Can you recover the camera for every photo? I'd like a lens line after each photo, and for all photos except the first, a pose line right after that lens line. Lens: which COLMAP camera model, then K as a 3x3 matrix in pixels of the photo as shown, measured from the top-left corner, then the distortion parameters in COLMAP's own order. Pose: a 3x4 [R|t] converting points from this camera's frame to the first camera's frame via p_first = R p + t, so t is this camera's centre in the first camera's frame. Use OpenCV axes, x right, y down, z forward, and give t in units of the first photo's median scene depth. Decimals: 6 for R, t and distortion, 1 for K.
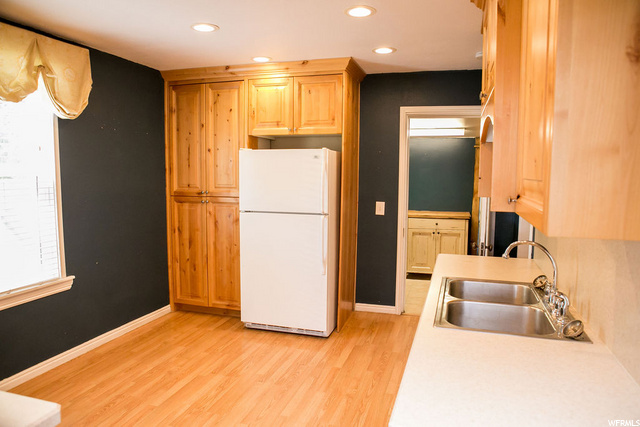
lens RADIAL K [[439.3, 0, 321.6], [0, 439.3, 212.4], [0, 0, 1]] dist [-0.108325, 0.073163]
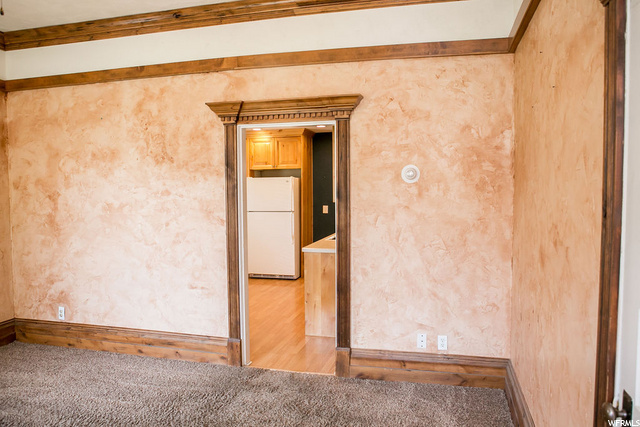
lens RADIAL K [[439.3, 0, 303.8], [0, 439.3, 214.4], [0, 0, 1]] dist [-0.108325, 0.073163]
pose [[0.999715, -0.020981, 0.011408, 0.031859], [0.021444, 0.998882, -0.042126, 0.092031], [-0.010511, 0.042358, 0.999047, -0.833621]]
